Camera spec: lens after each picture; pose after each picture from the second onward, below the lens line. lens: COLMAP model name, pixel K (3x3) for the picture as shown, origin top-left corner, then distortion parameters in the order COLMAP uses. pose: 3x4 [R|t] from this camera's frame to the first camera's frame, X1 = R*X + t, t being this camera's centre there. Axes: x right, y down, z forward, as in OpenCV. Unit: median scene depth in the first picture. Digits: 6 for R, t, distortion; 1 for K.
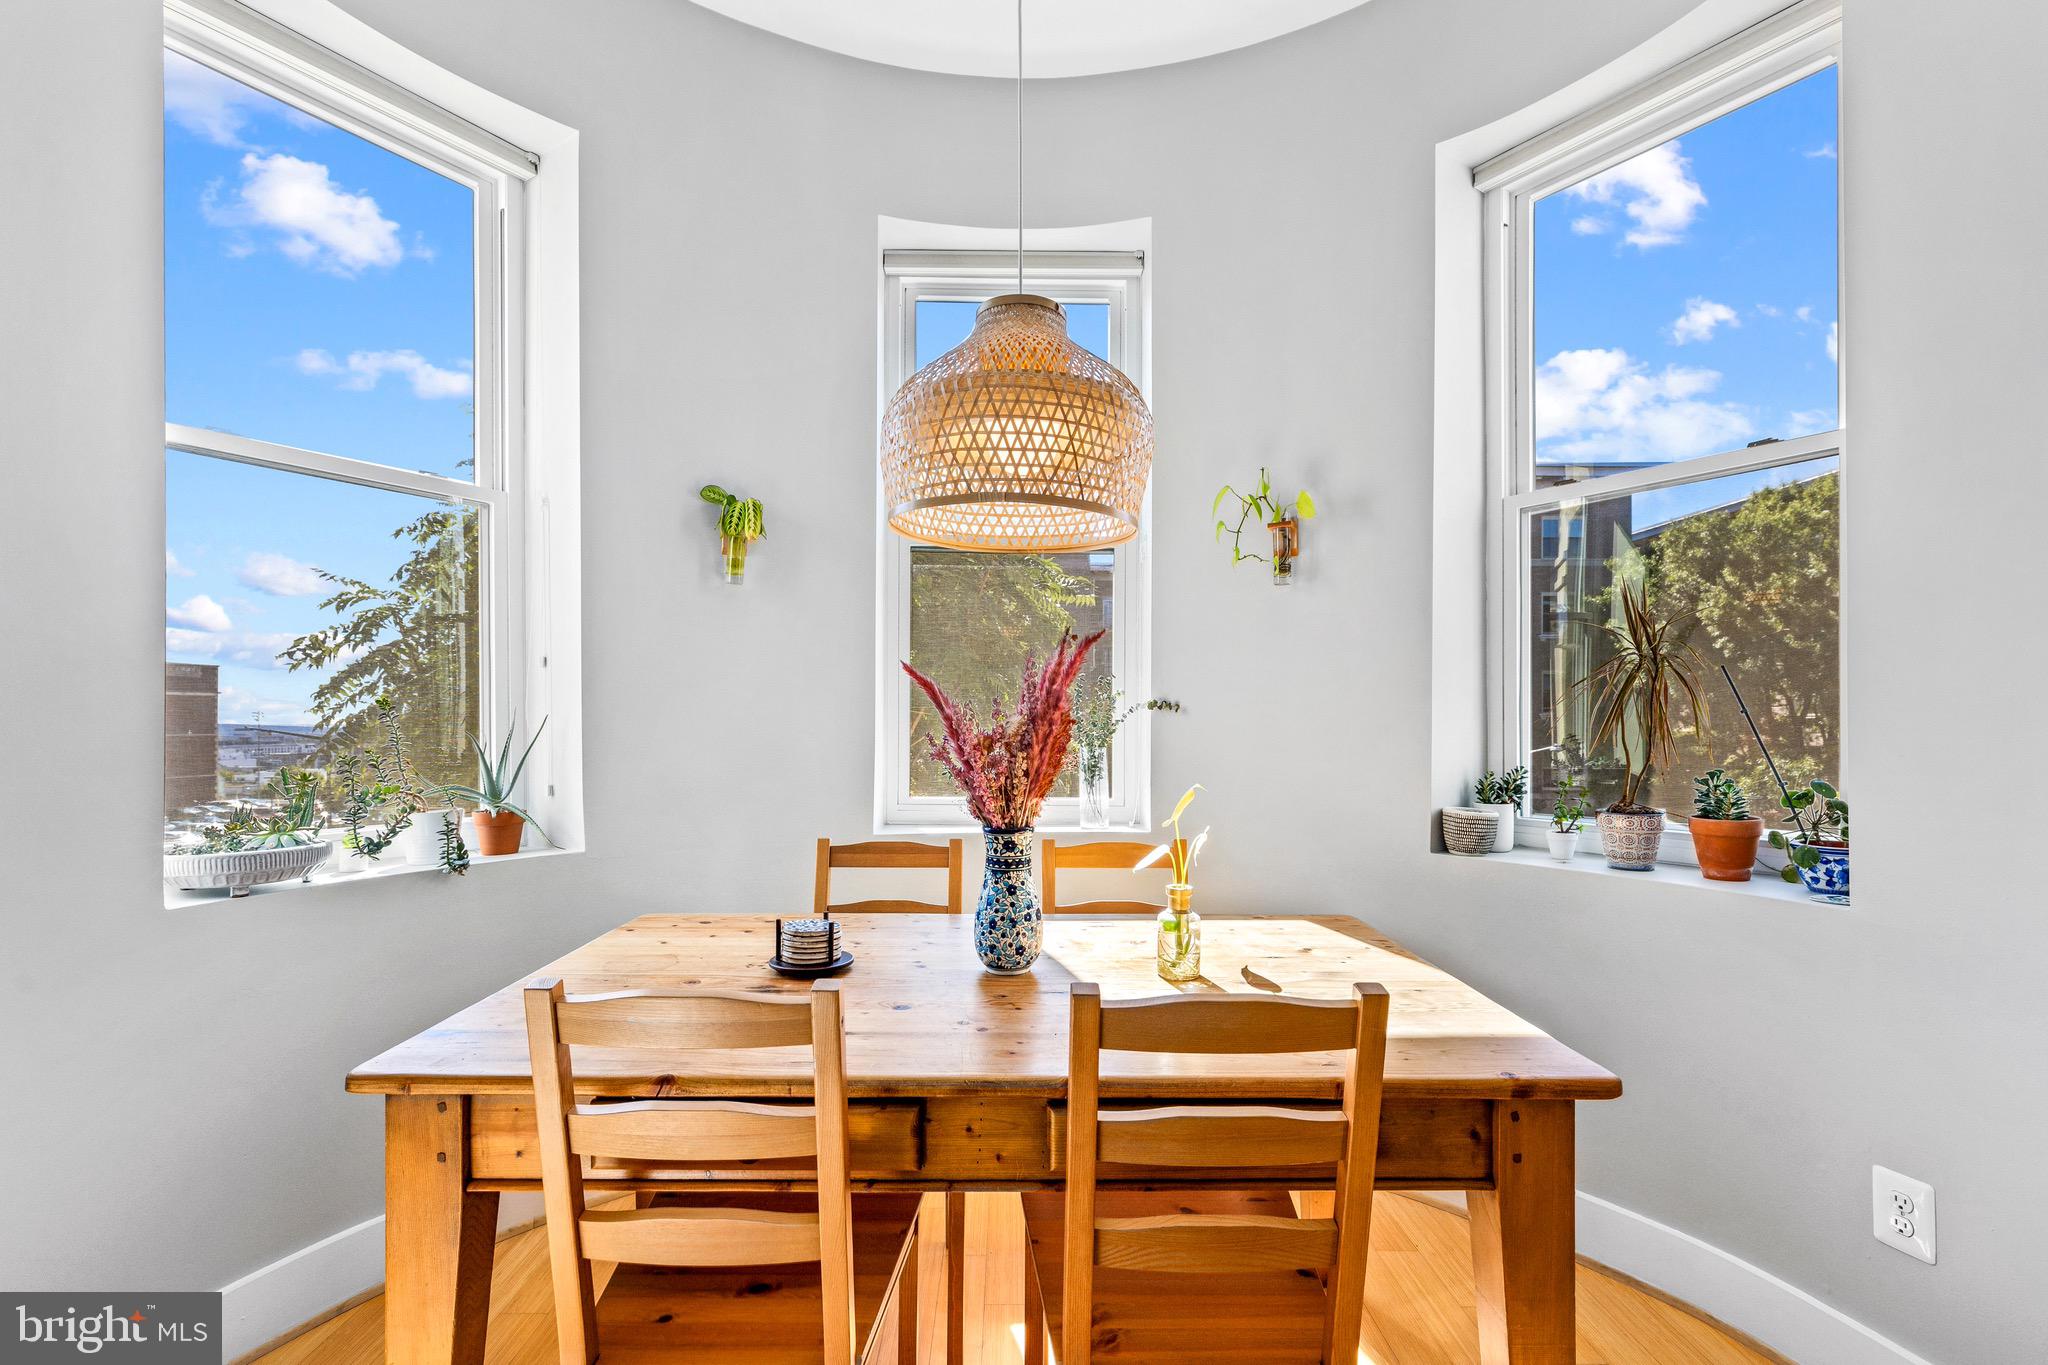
lens RADIAL K [[919.5, 0, 1014.9], [0, 919.5, 727.6], [0, 0, 1]] dist [0.006768, -0.001257]
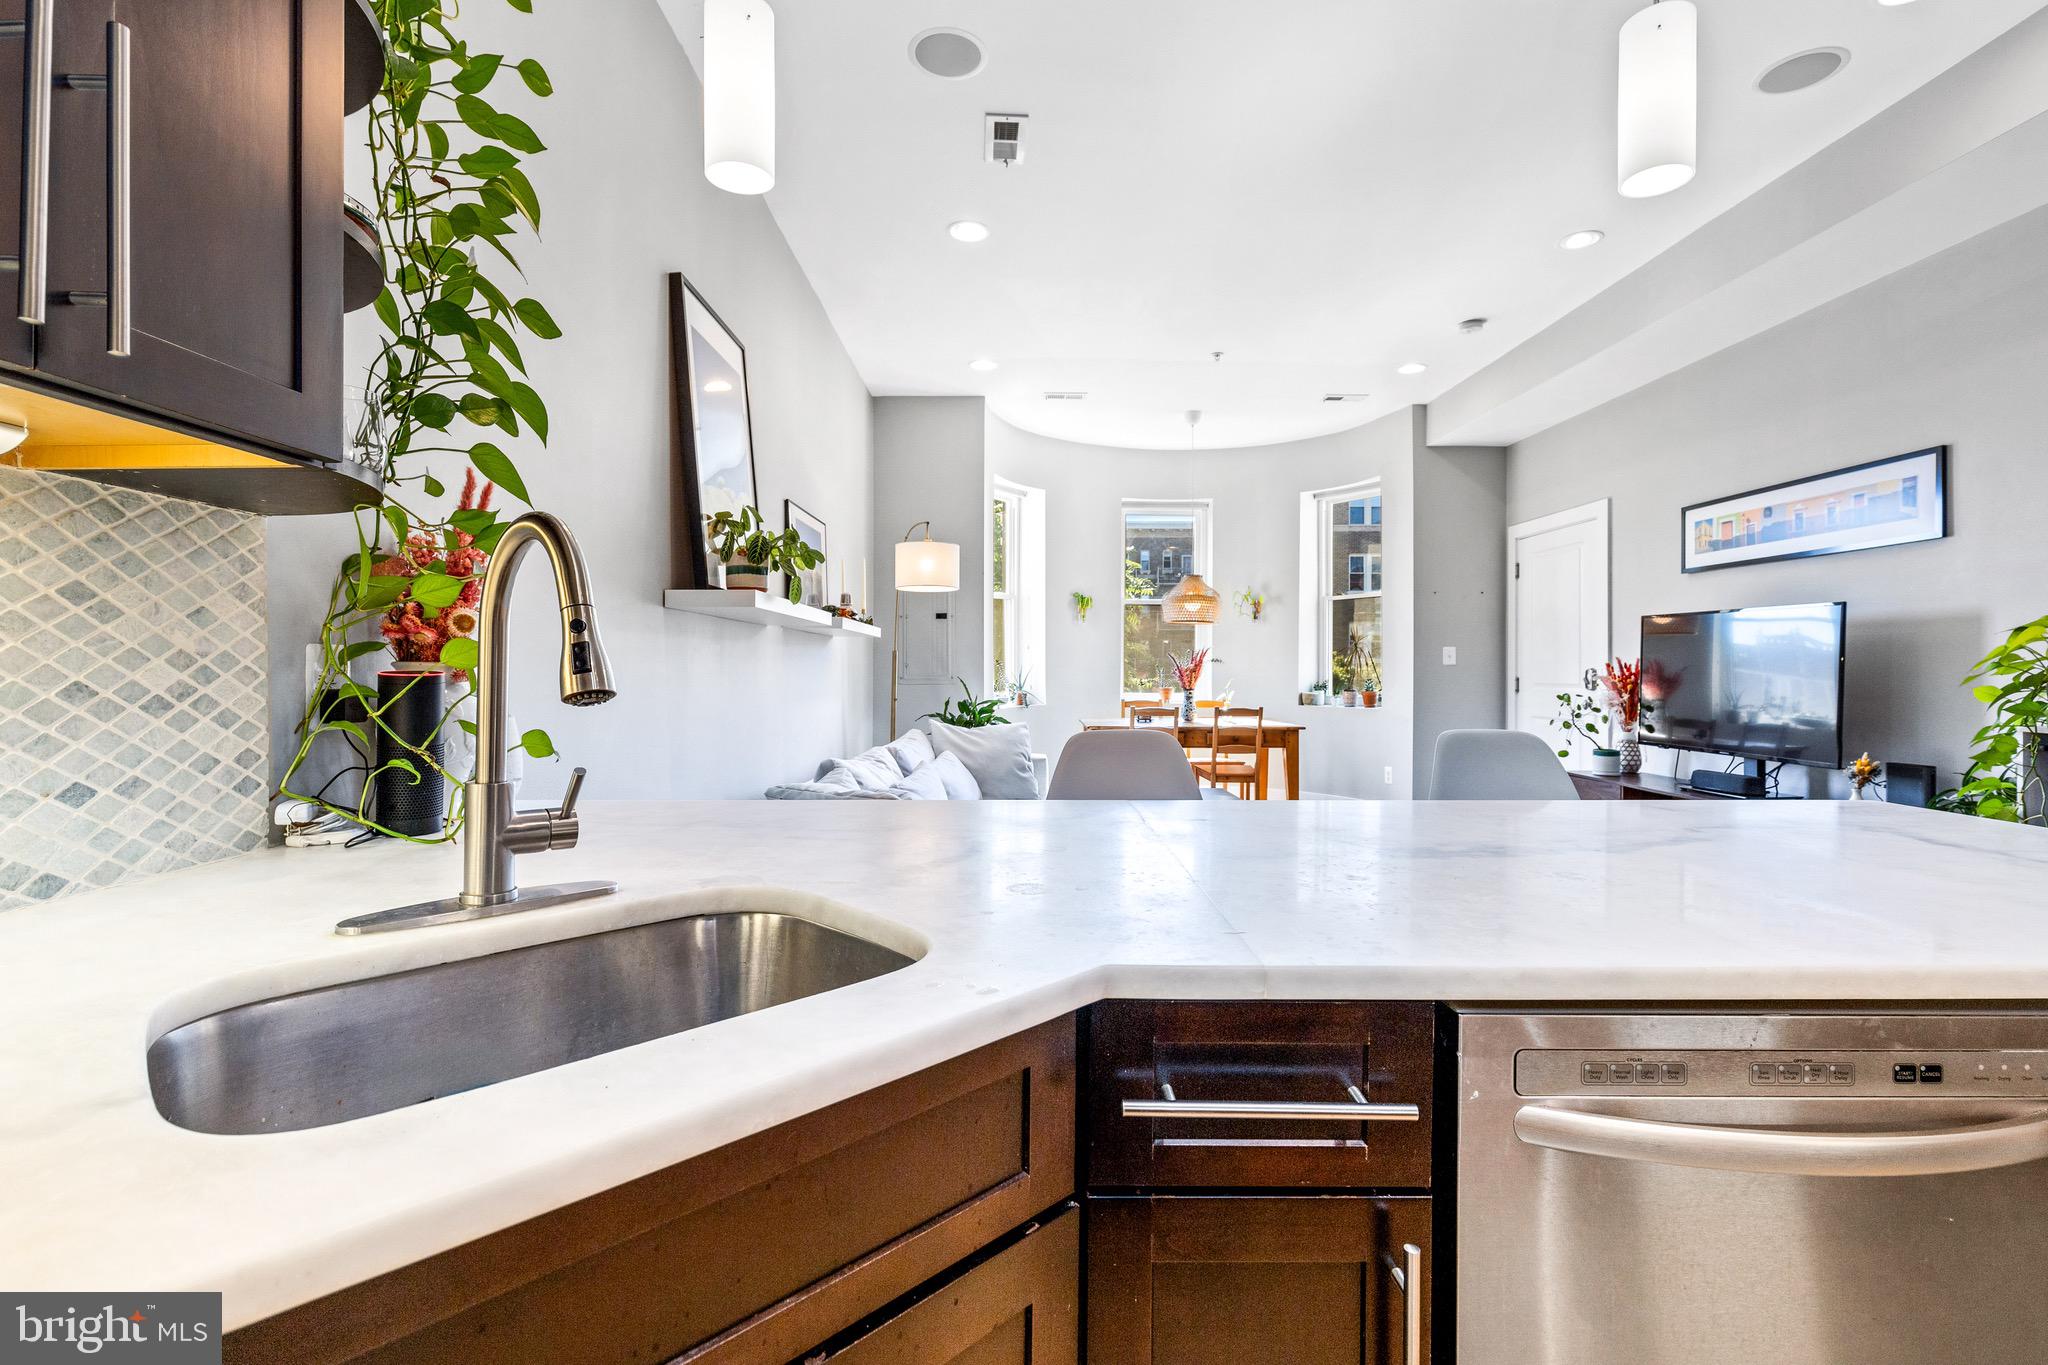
lens RADIAL K [[919.5, 0, 1036.0], [0, 919.5, 672.7], [0, 0, 1]] dist [0.006768, -0.001257]
pose [[0.999884, -0.000542, 0.015243, -0.617502], [0.000583, 0.999996, -0.002644, 0.028943], [-0.015242, 0.002652, 0.999880, -2.598766]]
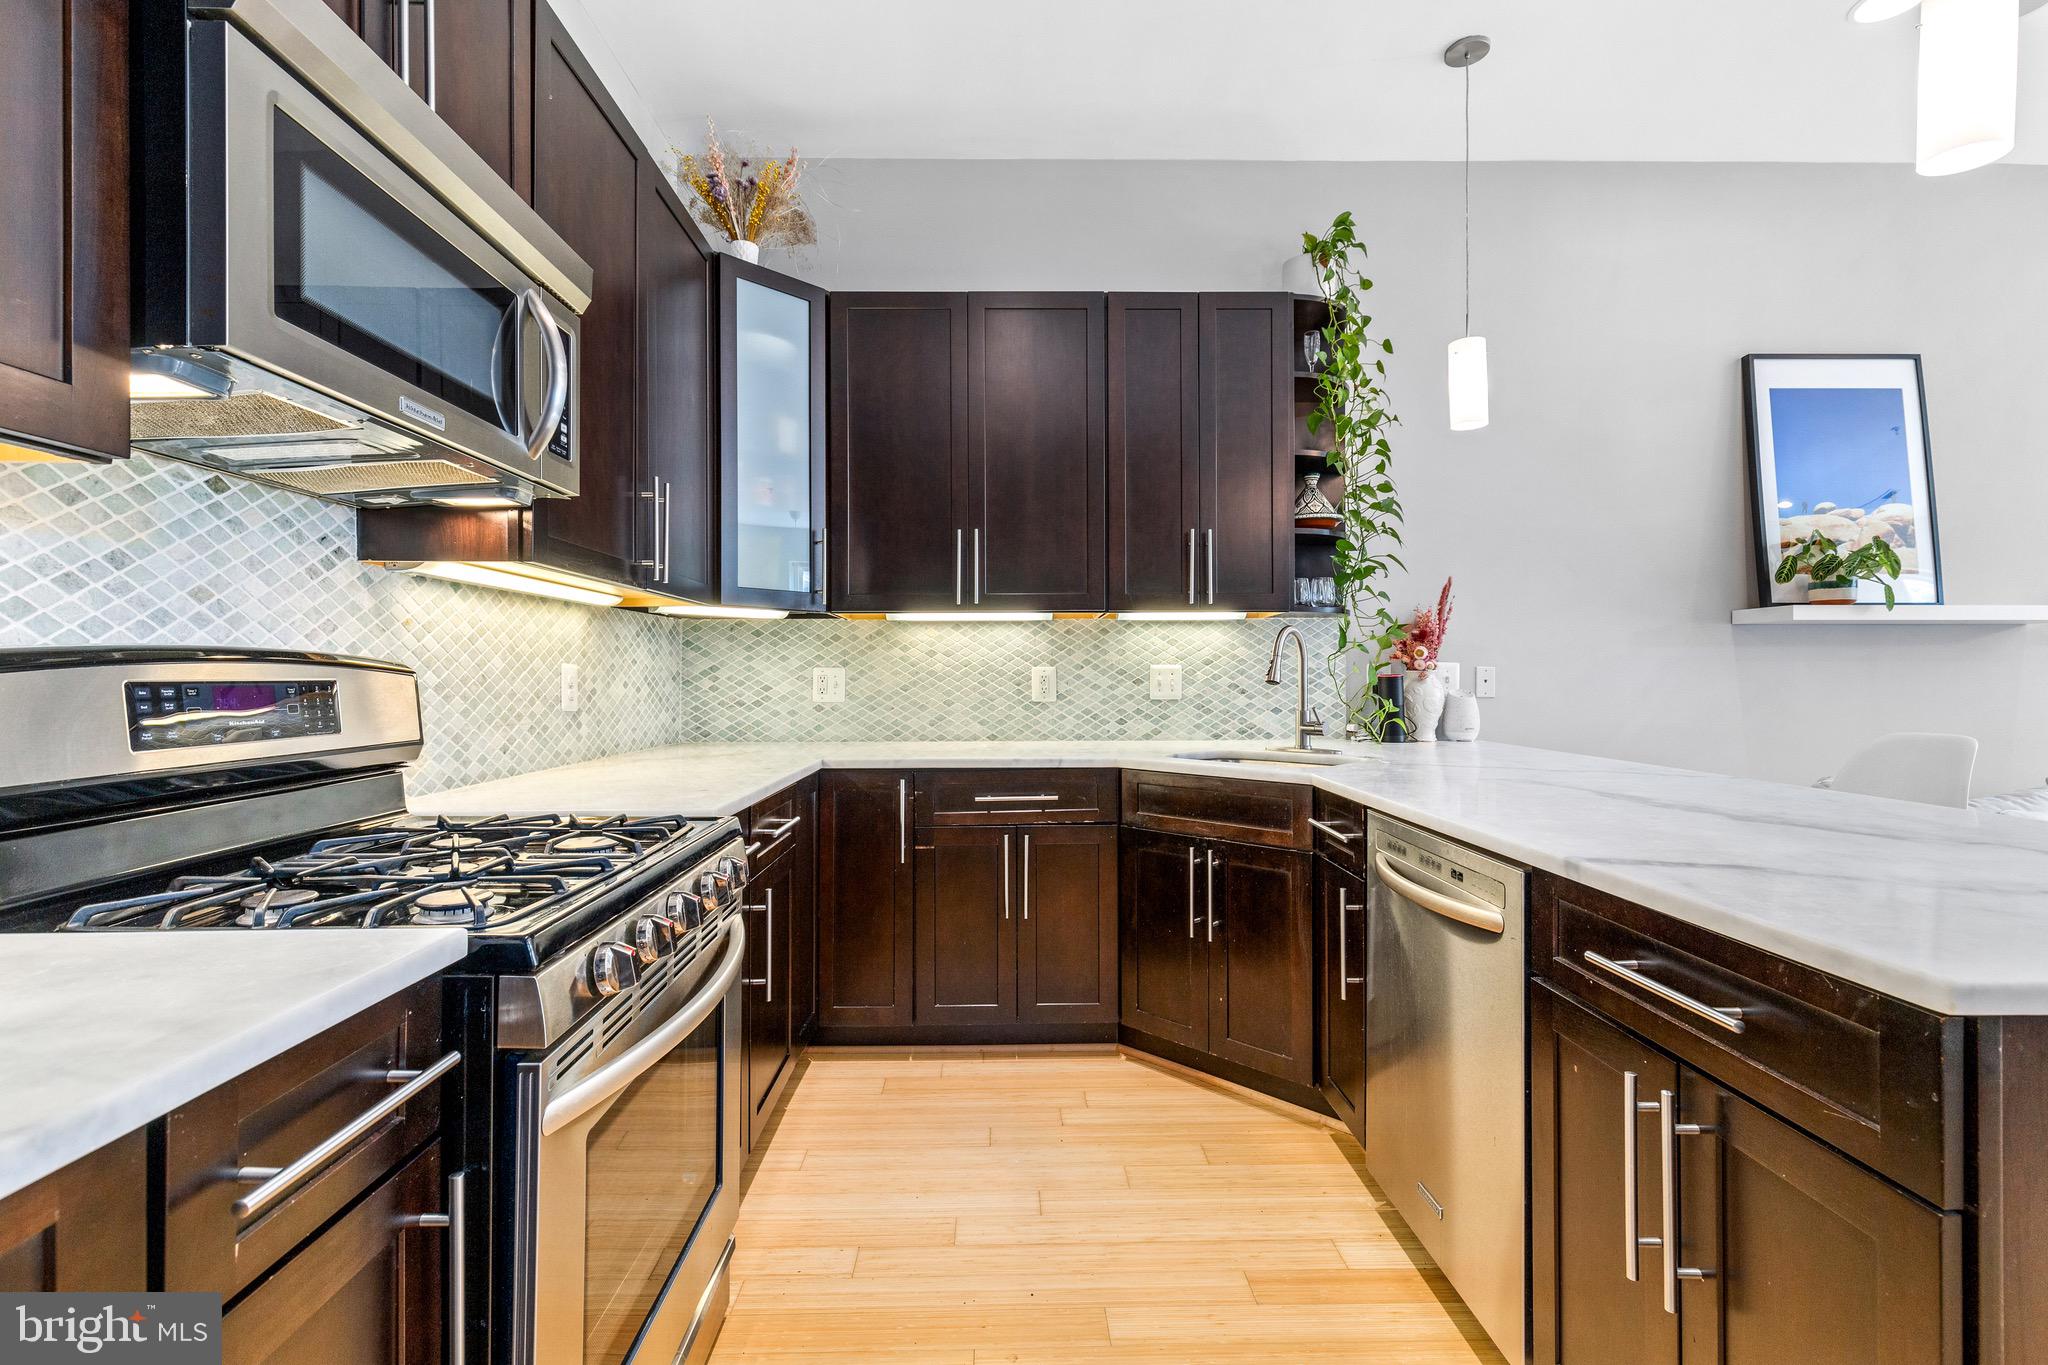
lens RADIAL K [[919.5, 0, 1030.7], [0, 919.5, 672.9], [0, 0, 1]] dist [0.006768, -0.001257]
pose [[0.019916, -0.005757, -0.999785, 0.512950], [-0.003310, 0.999978, -0.005824, 0.034548], [0.999796, 0.003425, 0.019897, -2.578800]]
